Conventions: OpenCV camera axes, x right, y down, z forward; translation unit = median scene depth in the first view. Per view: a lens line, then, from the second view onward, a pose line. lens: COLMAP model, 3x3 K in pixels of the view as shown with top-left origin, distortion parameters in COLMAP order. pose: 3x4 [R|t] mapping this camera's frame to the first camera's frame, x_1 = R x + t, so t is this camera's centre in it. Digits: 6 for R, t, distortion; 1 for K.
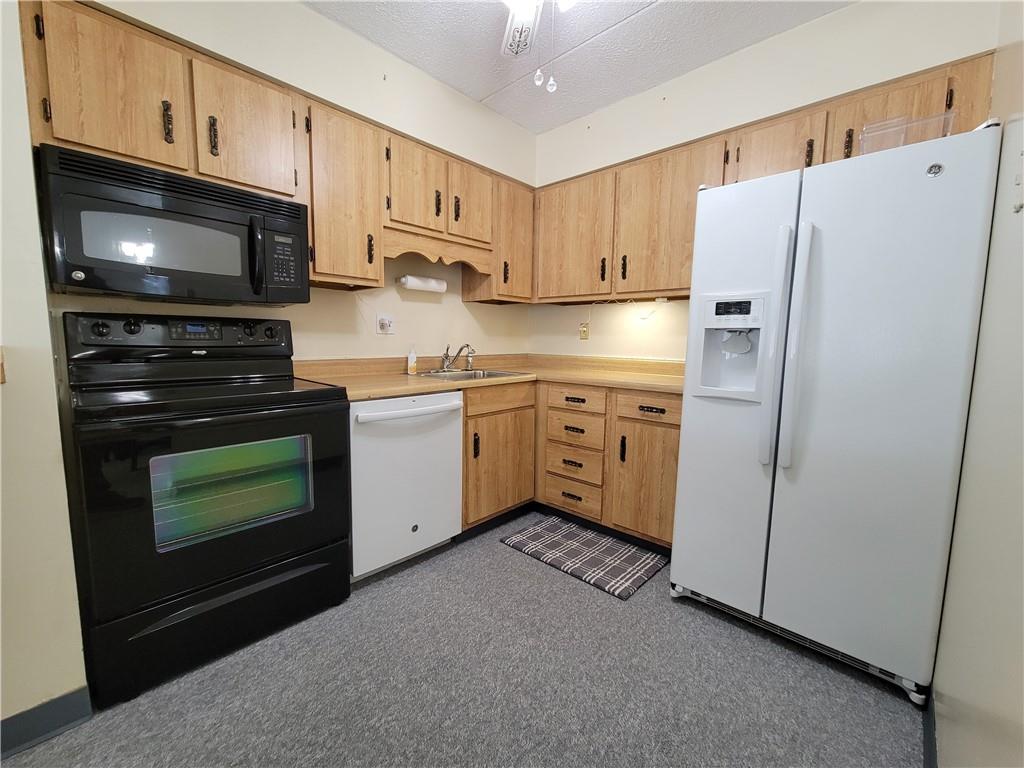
lens RADIAL K [[417.0, 0, 512.9], [0, 417.0, 382.1], [0, 0, 1]] dist [0.000244, -0.000814]
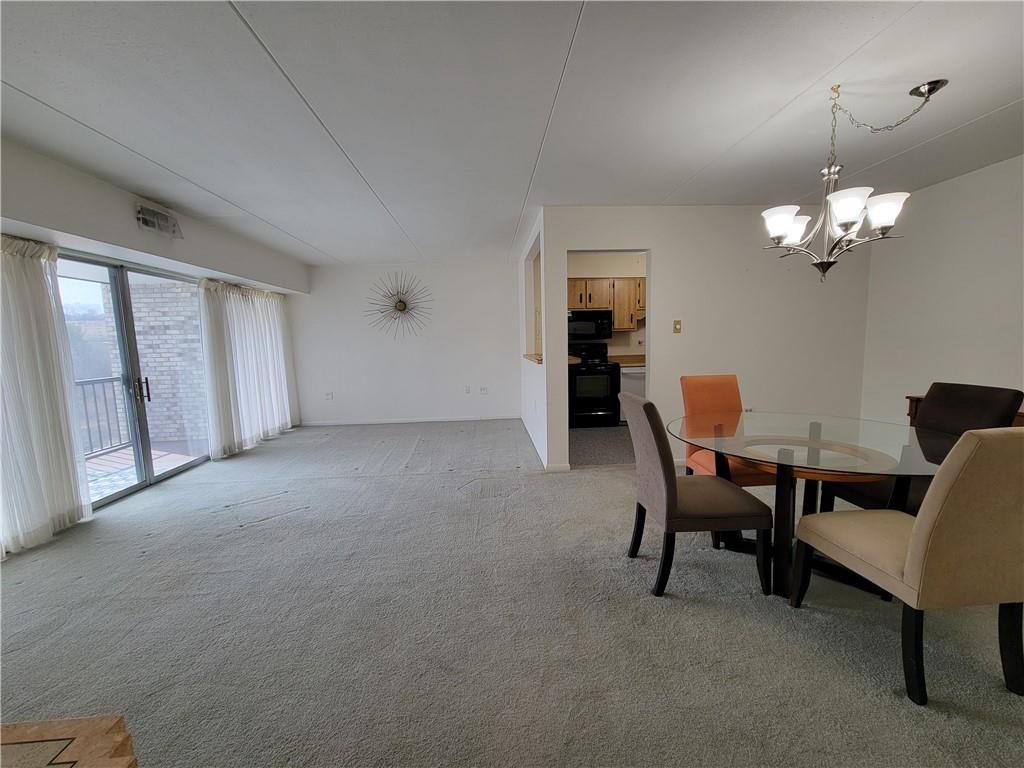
lens RADIAL K [[417.0, 0, 513.8], [0, 417.0, 386.0], [0, 0, 1]] dist [0.000244, -0.000814]
pose [[0.734265, 0.042501, -0.677531, 1.058892], [-0.032215, 0.999095, 0.027760, 0.107287], [0.678098, 0.001443, 0.734970, -1.733108]]
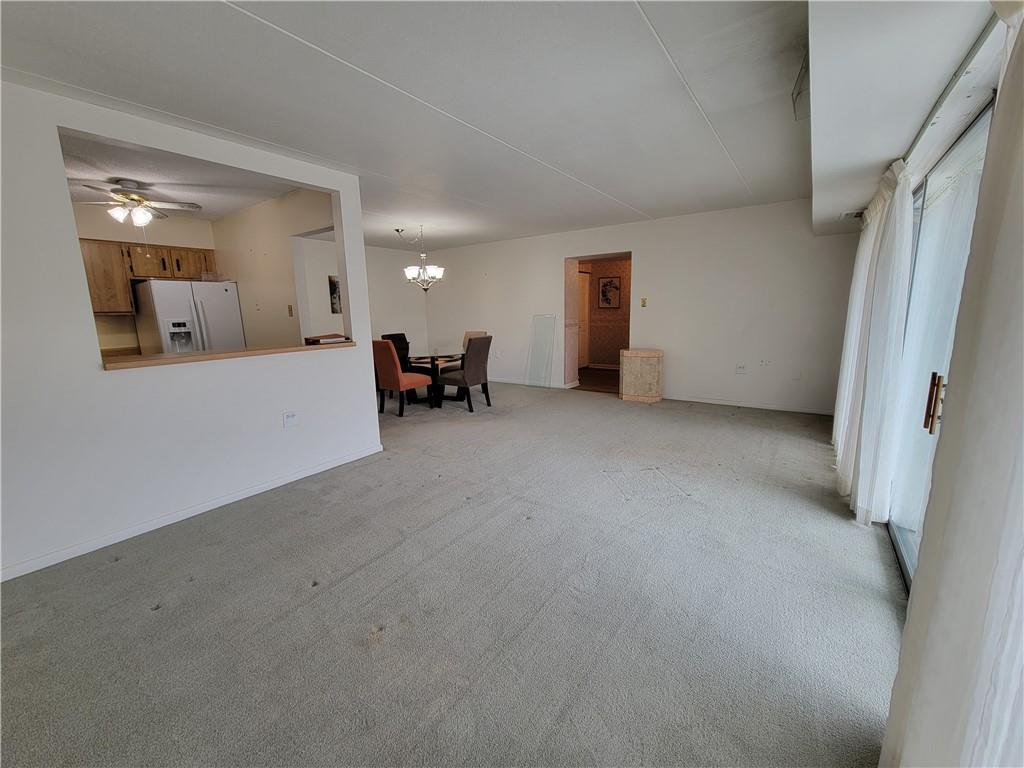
lens RADIAL K [[417.0, 0, 514.6], [0, 417.0, 385.5], [0, 0, 1]] dist [0.000244, -0.000814]
pose [[-0.142739, -0.189696, 0.971412, -1.980328], [0.123234, 0.970418, 0.207610, -0.062659], [-0.982059, 0.149345, -0.115140, -0.648862]]
